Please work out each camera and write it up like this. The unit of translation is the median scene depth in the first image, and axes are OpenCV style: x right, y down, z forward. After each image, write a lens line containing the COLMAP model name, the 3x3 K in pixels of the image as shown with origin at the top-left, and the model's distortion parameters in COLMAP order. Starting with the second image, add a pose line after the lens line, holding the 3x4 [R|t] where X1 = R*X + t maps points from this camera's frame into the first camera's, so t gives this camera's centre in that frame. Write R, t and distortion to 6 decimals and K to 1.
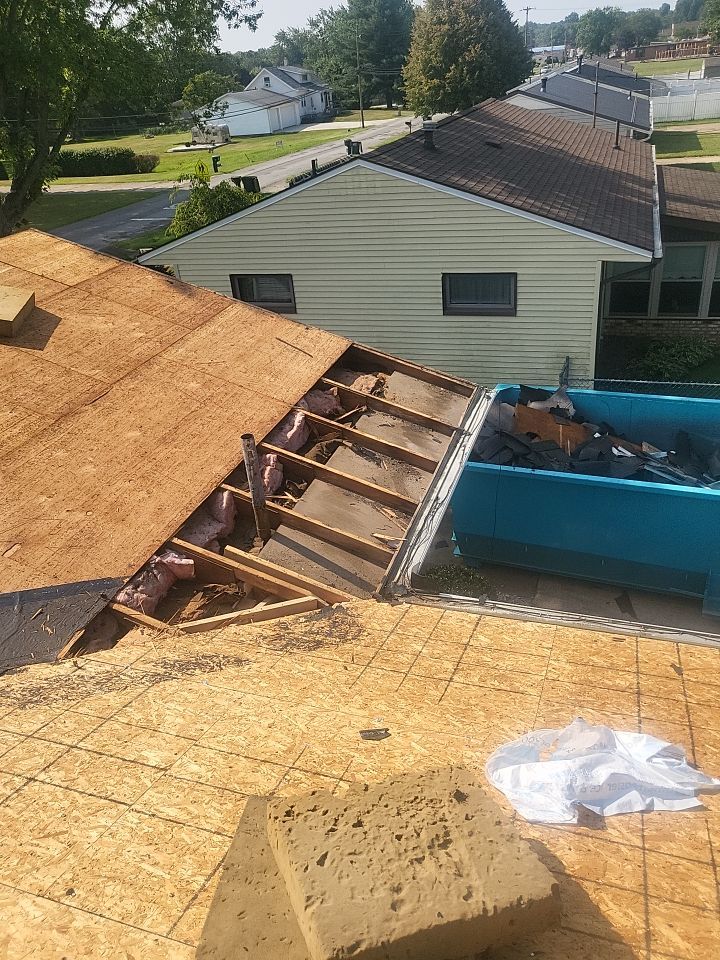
lens RADIAL K [[711.5, 0, 361.2], [0, 711.5, 473.6], [0, 0, 1]] dist [-0.023787, 0.064012]
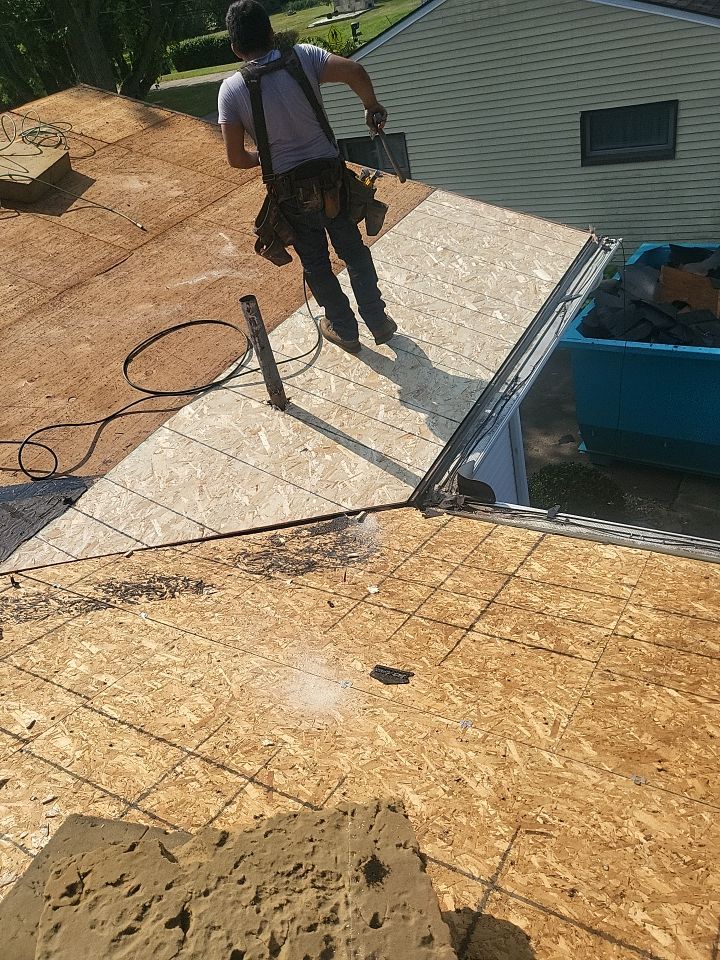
lens RADIAL K [[711.5, 0, 361.2], [0, 711.5, 473.6], [0, 0, 1]] dist [-0.023787, 0.064012]
pose [[0.977153, 0.011437, -0.212231, 0.110134], [0.019862, 0.989267, 0.144761, 0.023222], [0.211609, -0.145669, 0.966438, 0.210072]]
